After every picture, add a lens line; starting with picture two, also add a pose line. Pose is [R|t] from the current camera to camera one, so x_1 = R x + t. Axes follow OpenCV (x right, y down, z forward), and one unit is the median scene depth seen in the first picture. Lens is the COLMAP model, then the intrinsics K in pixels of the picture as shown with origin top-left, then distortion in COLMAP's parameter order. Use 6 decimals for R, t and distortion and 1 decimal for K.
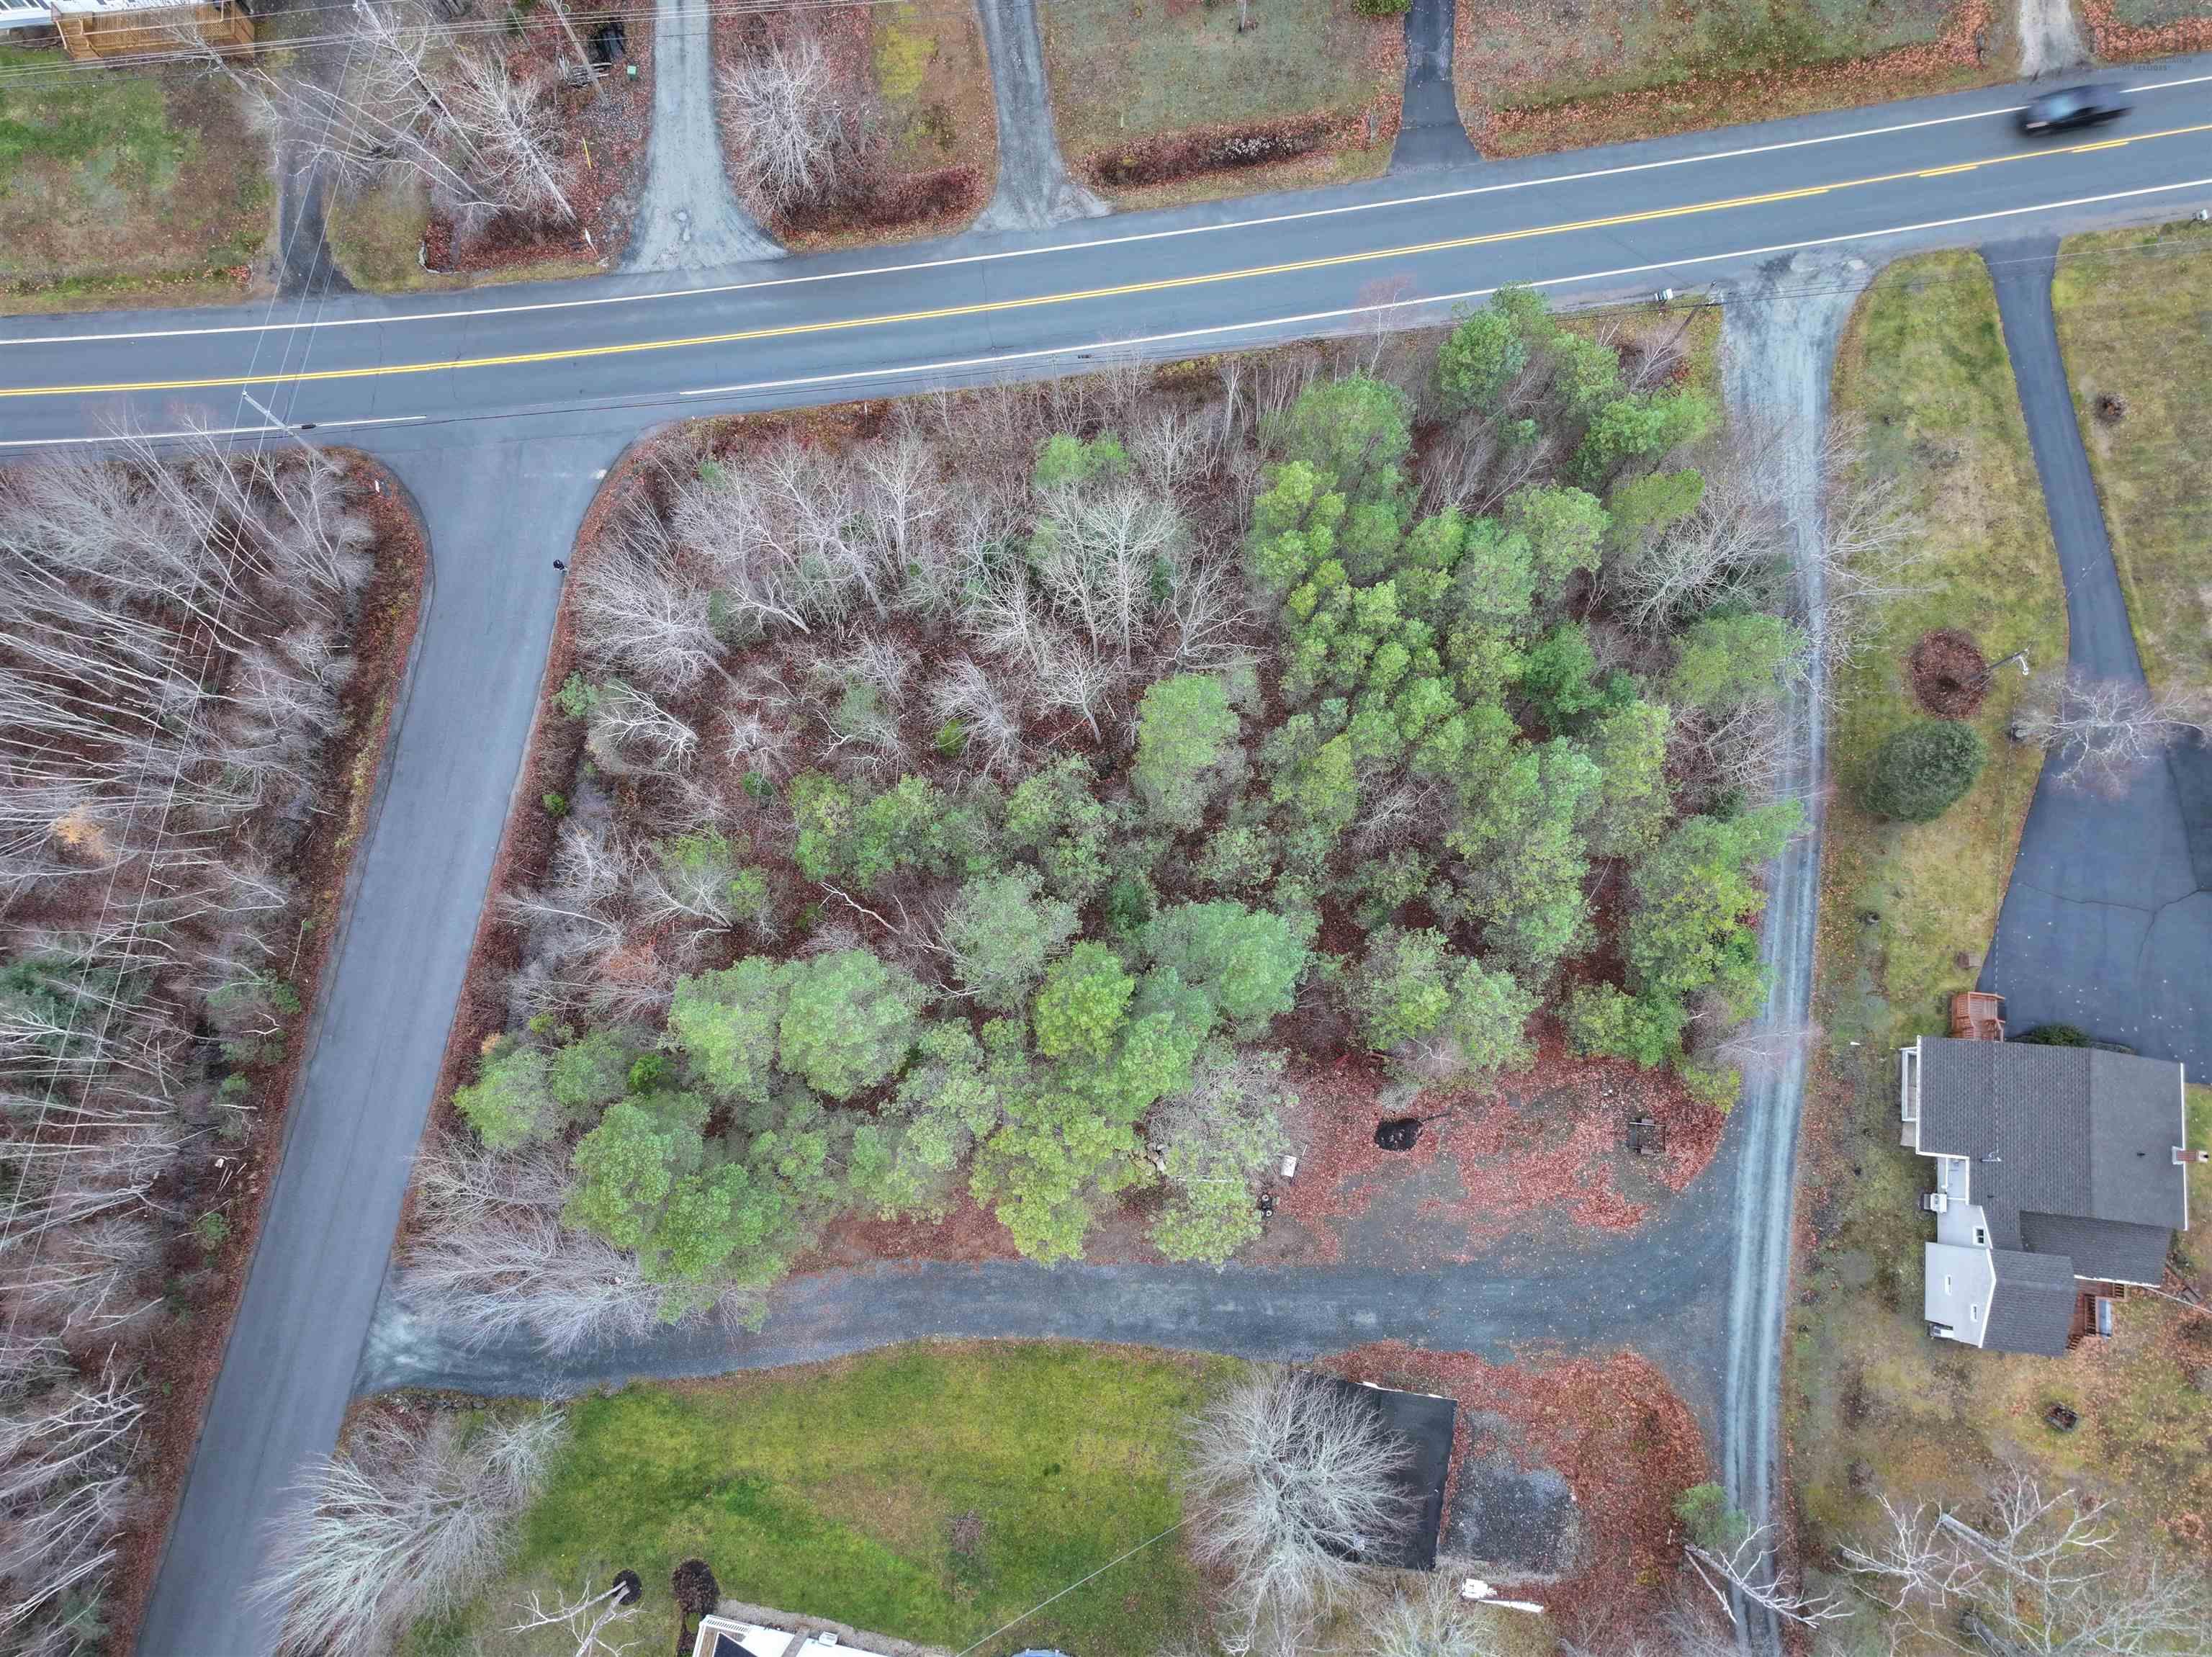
lens RADIAL K [[1551.3, 0, 1110.5], [0, 1551.3, 837.5], [0, 0, 1]] dist [-0.002075, 0.018904]
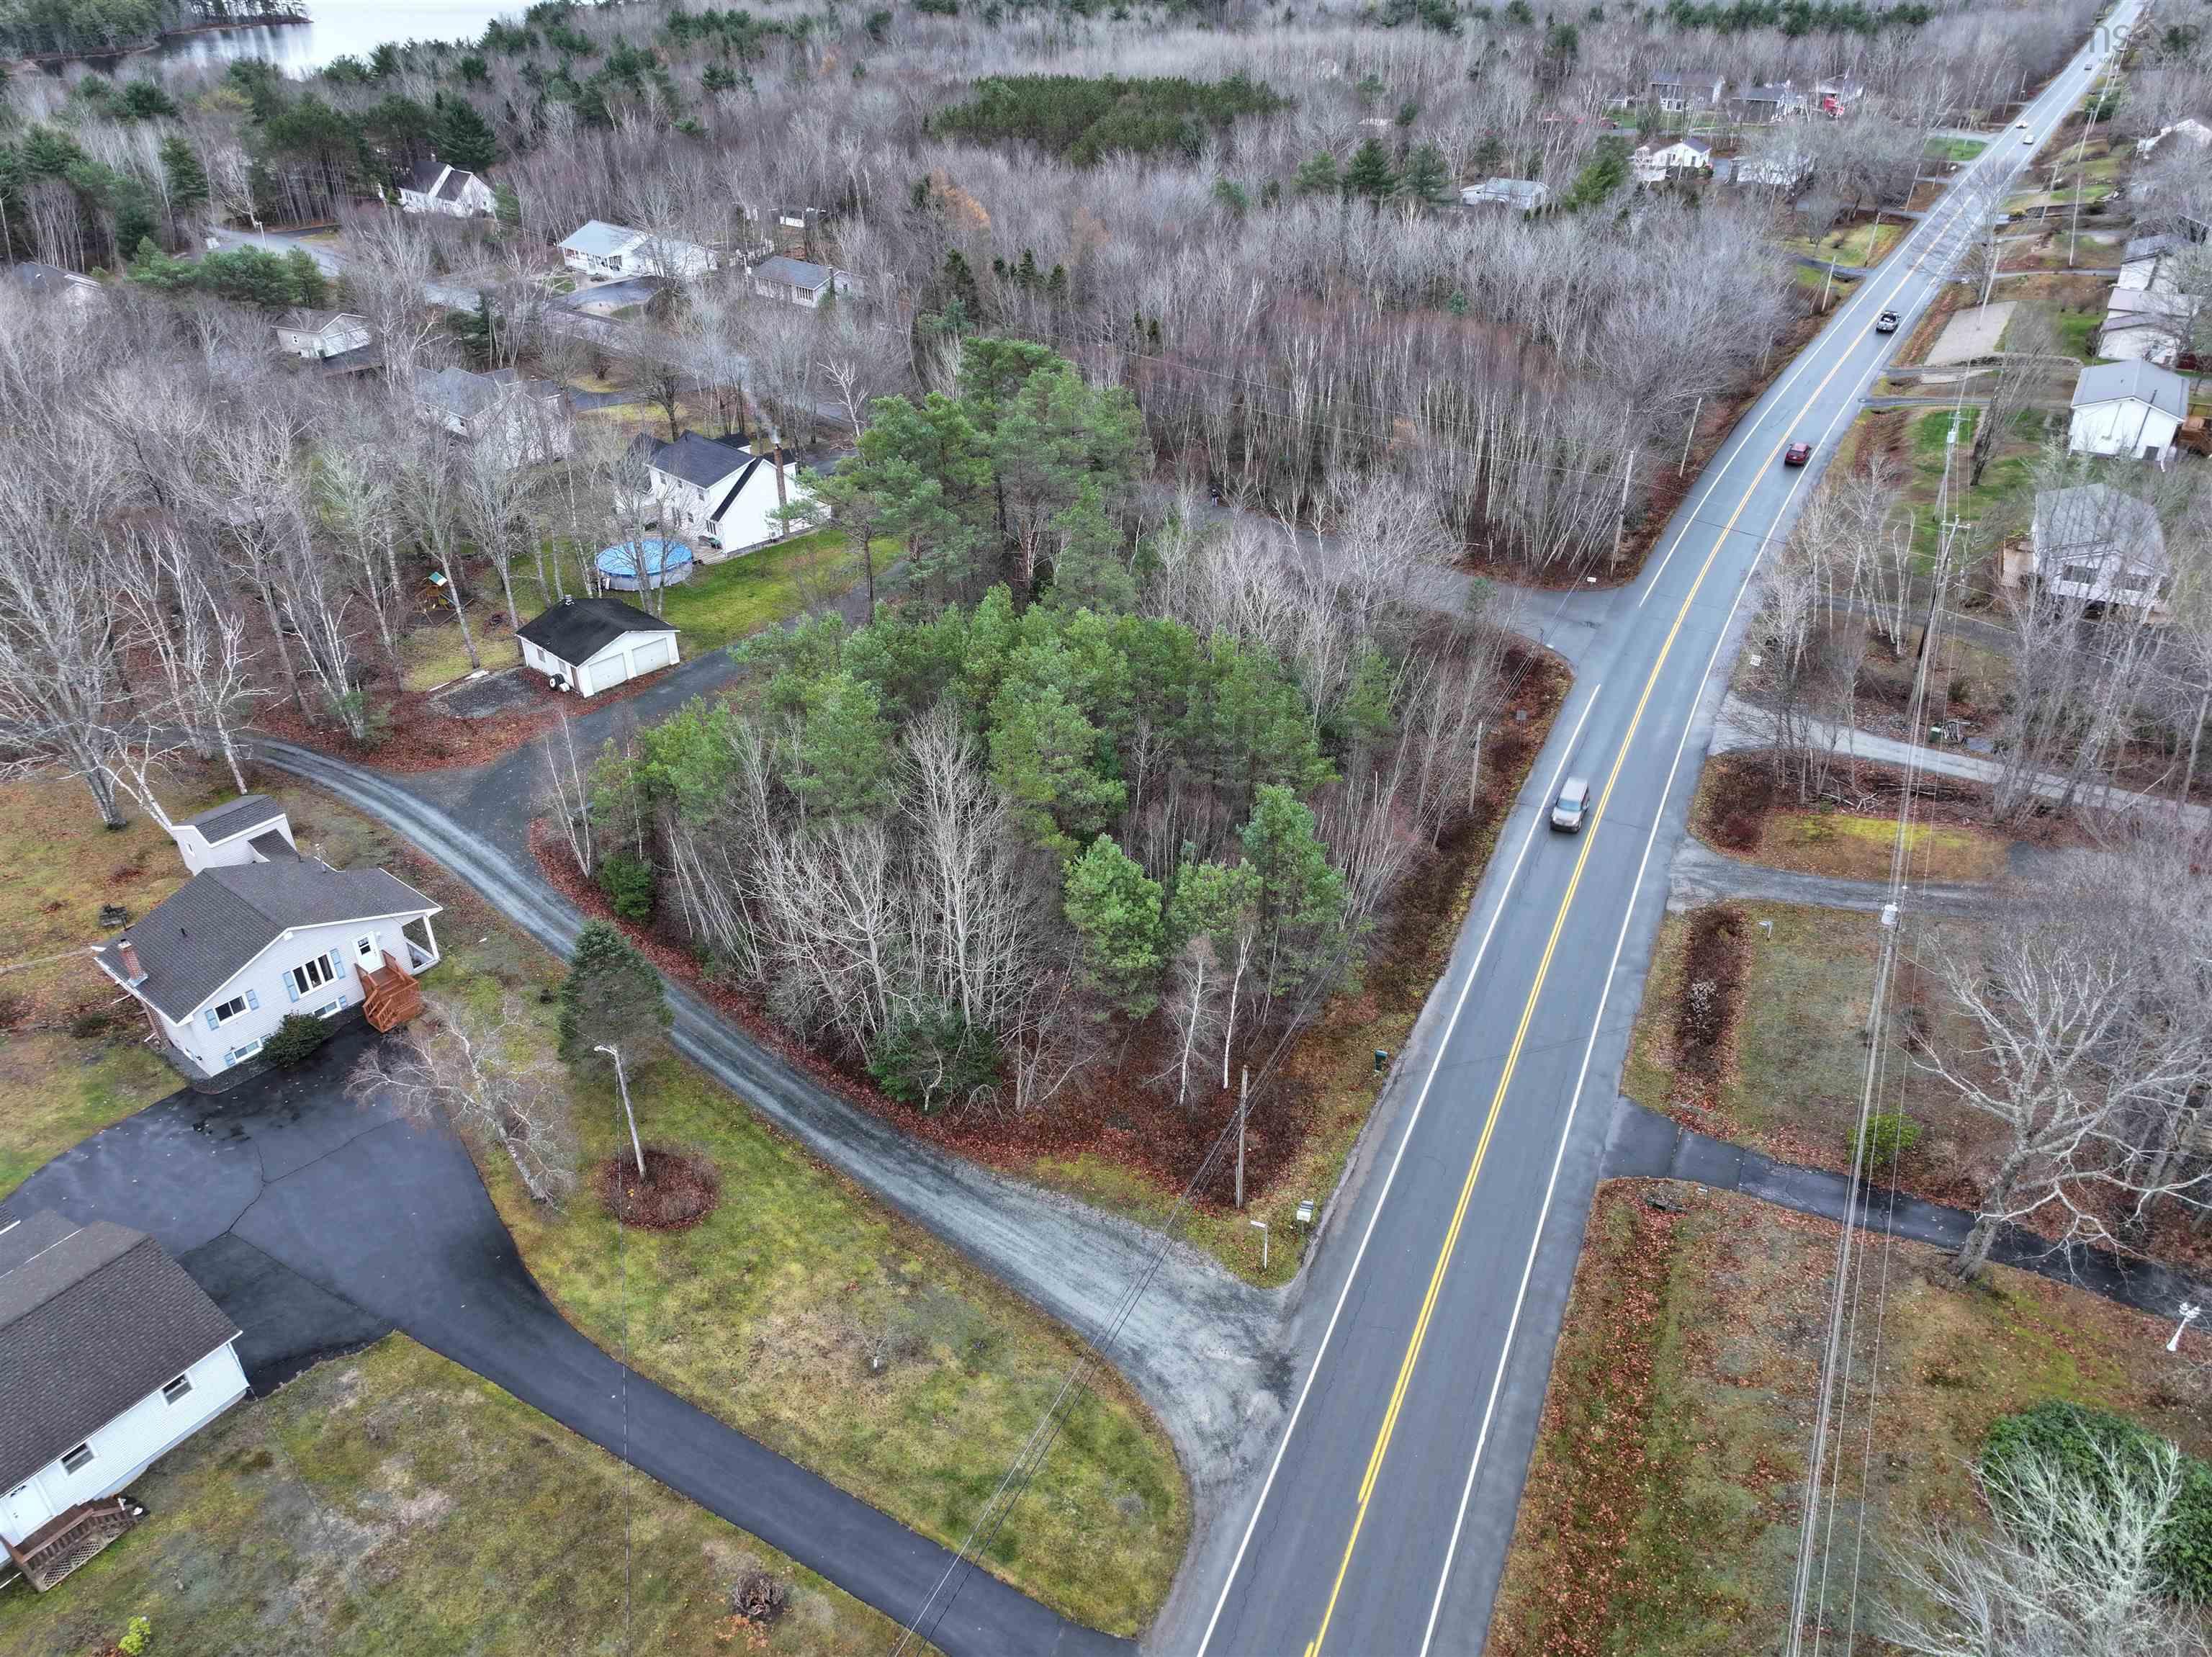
lens RADIAL K [[1551.3, 0, 1105.9], [0, 1551.3, 832.2], [0, 0, 1]] dist [-0.002075, 0.018904]
pose [[-0.536810, 0.450384, -0.713435, 0.919794], [-0.826509, -0.110874, 0.551897, -0.712204], [0.169465, 0.885924, 0.431764, 0.573570]]
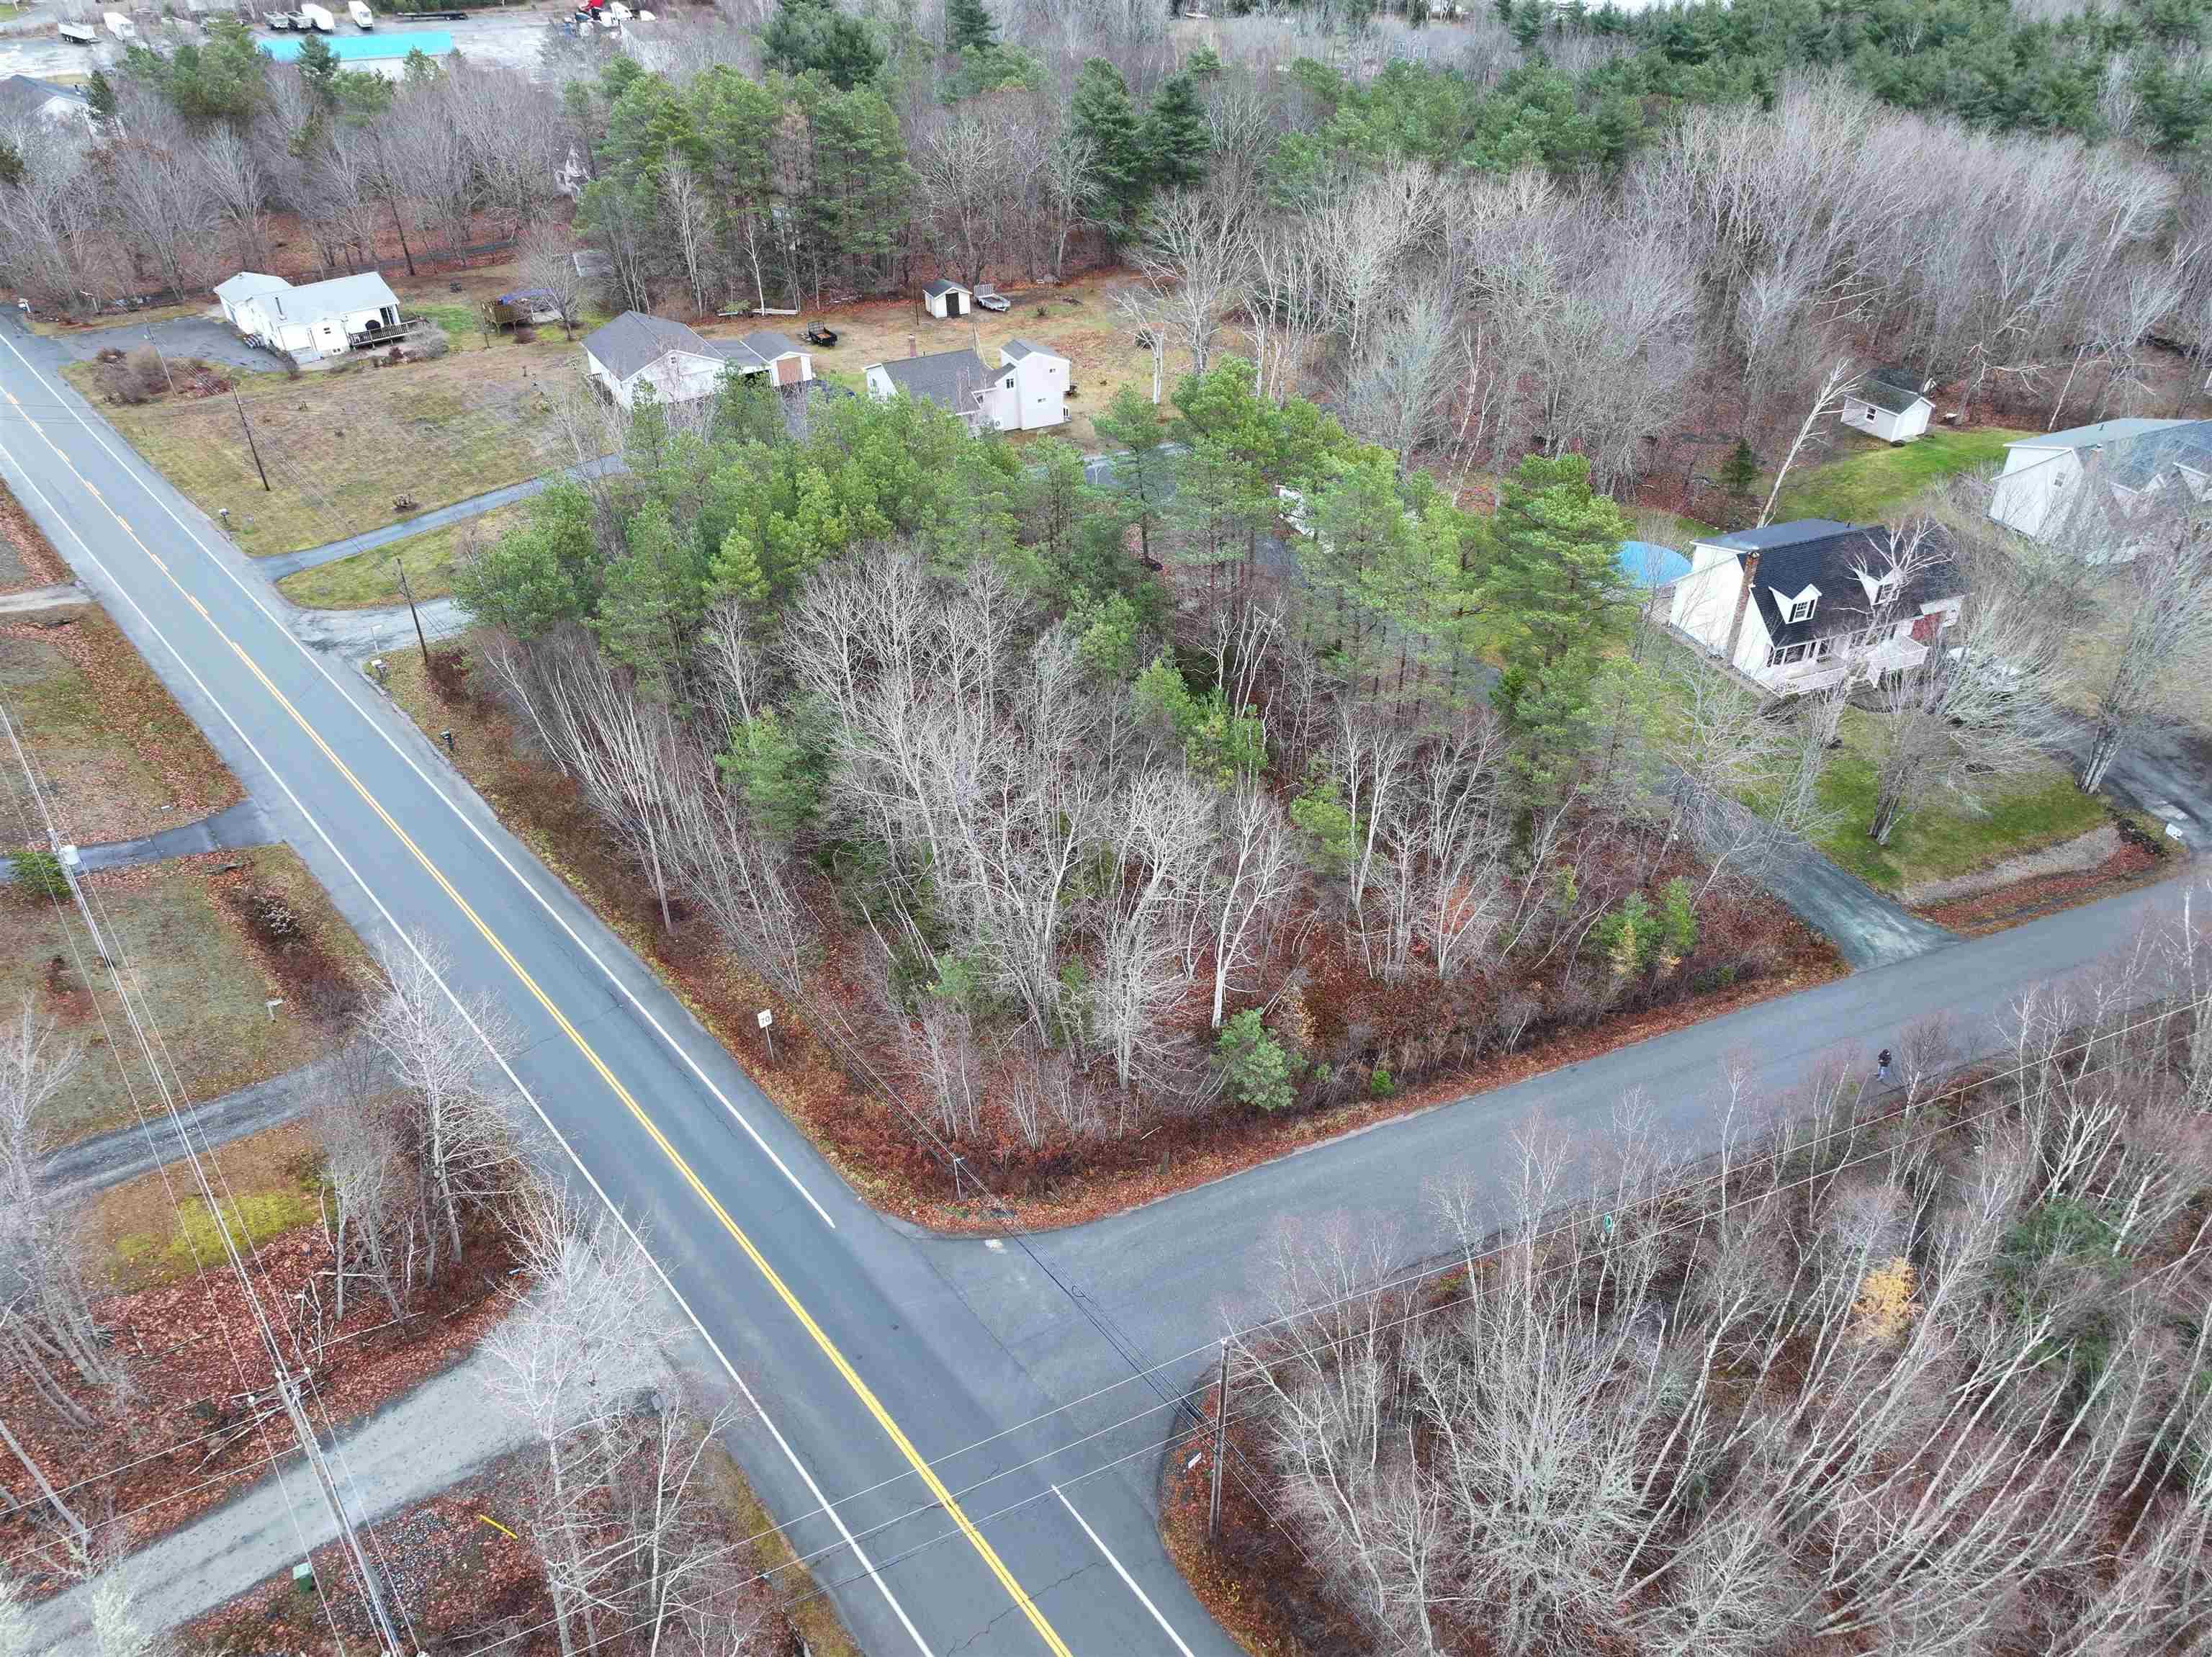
lens RADIAL K [[1551.3, 0, 1106.1], [0, 1551.3, 831.7], [0, 0, 1]] dist [-0.002075, 0.018904]
pose [[-0.544315, -0.482058, 0.686543, -0.819898], [0.825130, -0.160084, 0.541788, -0.594652], [-0.151268, 0.861390, 0.484896, 0.533959]]
